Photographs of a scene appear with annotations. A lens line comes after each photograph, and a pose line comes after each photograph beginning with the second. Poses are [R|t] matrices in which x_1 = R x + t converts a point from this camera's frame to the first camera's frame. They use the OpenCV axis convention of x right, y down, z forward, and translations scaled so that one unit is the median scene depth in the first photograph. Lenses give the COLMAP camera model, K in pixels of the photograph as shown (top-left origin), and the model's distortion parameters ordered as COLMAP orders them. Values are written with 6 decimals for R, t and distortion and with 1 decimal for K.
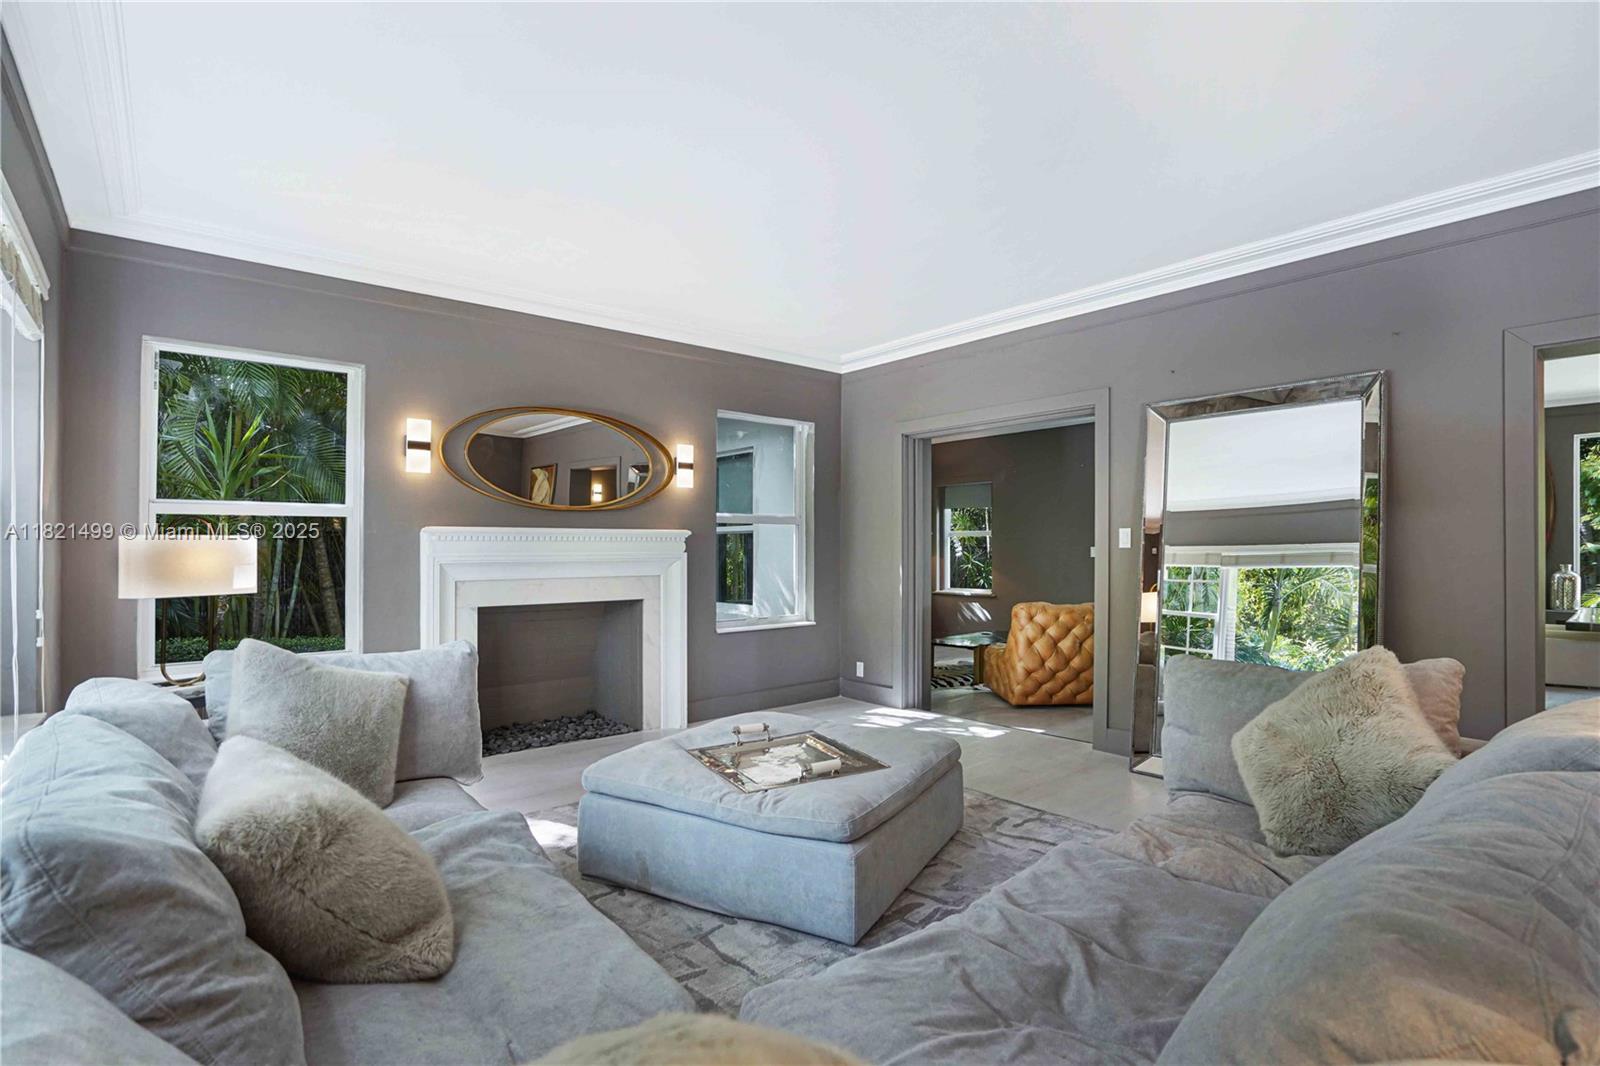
lens RADIAL K [[753.4, 0, 803.0], [0, 753.4, 544.5], [0, 0, 1]] dist [-0.028528, 0.003184]
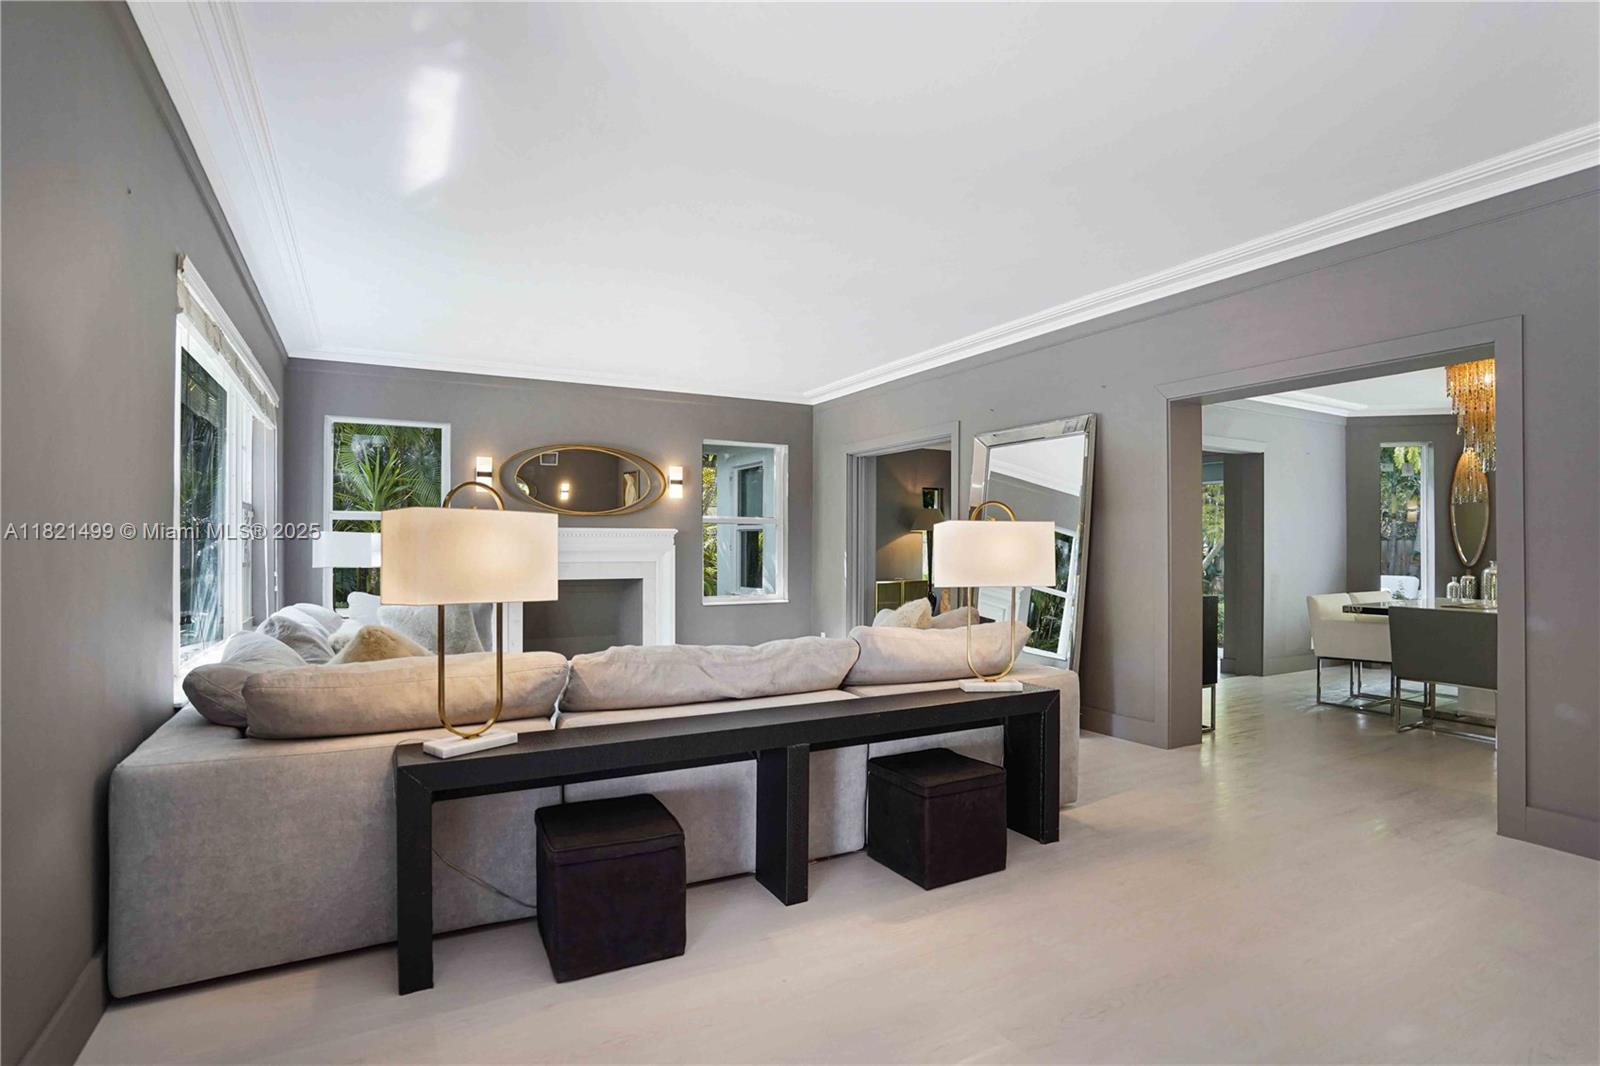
lens RADIAL K [[753.4, 0, 798.9], [0, 753.4, 538.1], [0, 0, 1]] dist [-0.028528, 0.003184]
pose [[0.982638, 0.004788, -0.185473, 0.331399], [-0.005009, 0.999987, -0.000722, -0.001667], [0.185467, 0.001639, 0.982649, -0.325008]]
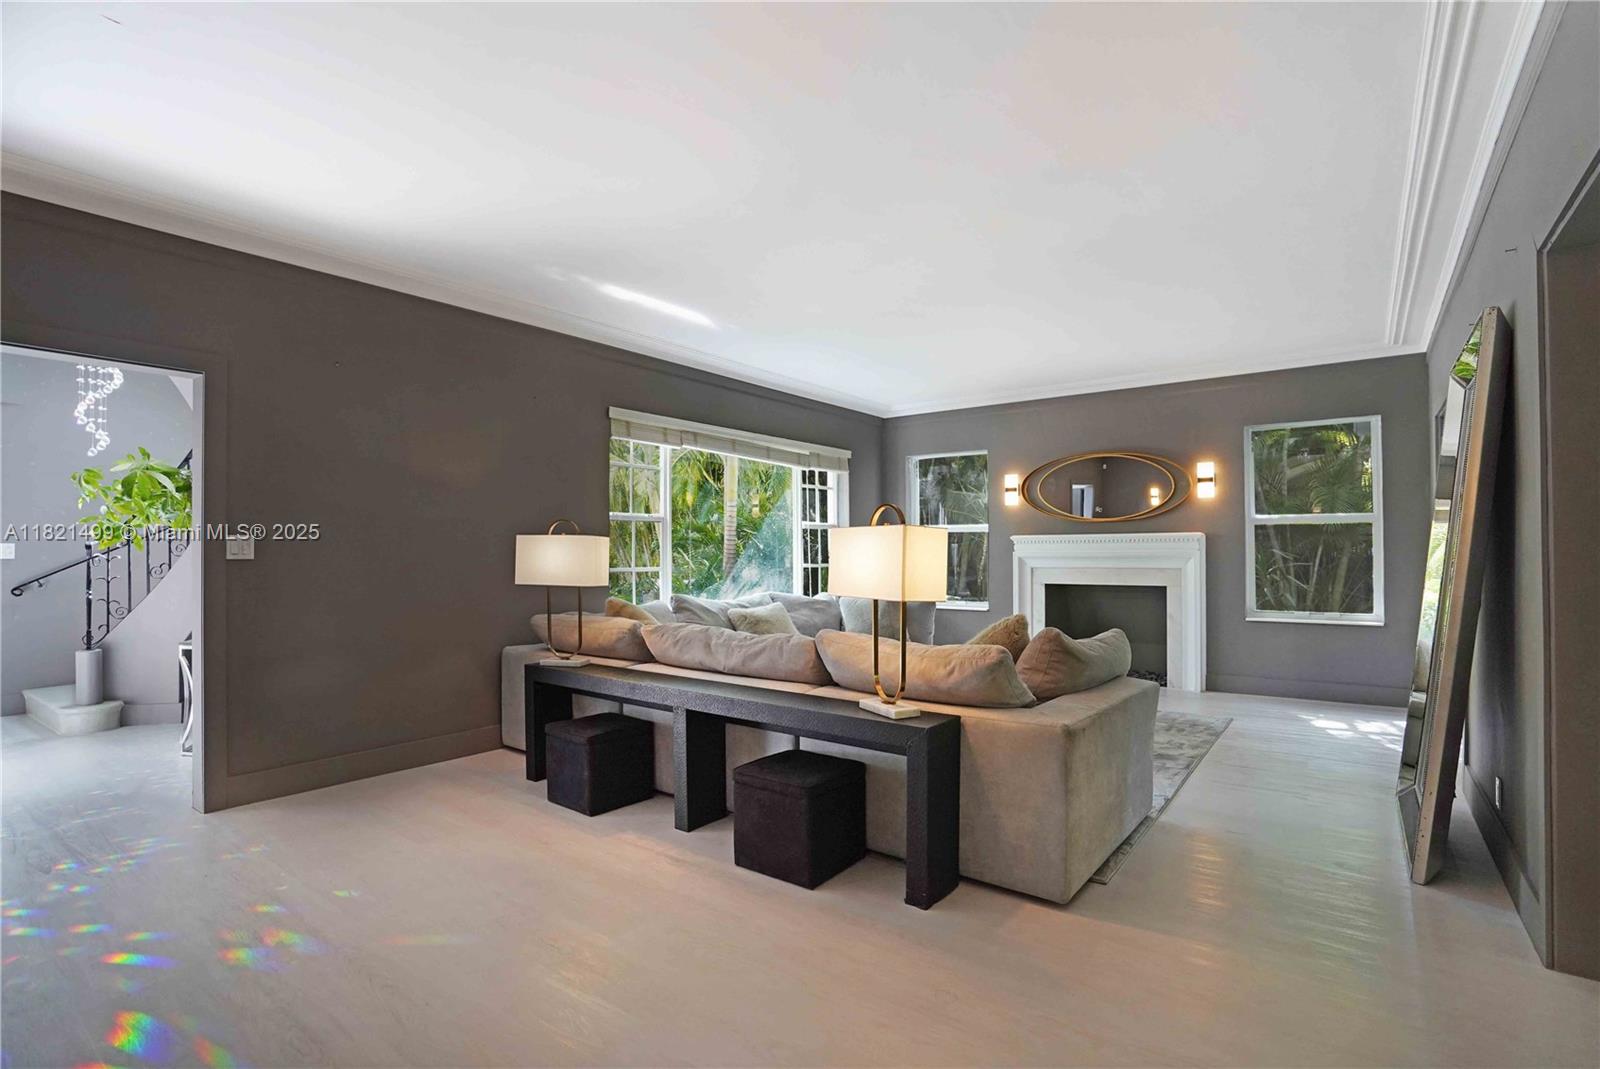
lens RADIAL K [[753.4, 0, 809.7], [0, 753.4, 536.7], [0, 0, 1]] dist [-0.028528, 0.003184]
pose [[0.260117, -0.015152, -0.965458, 0.859710], [0.010007, 0.999865, -0.012995, -0.002879], [0.965525, -0.006281, 0.260234, 0.075464]]
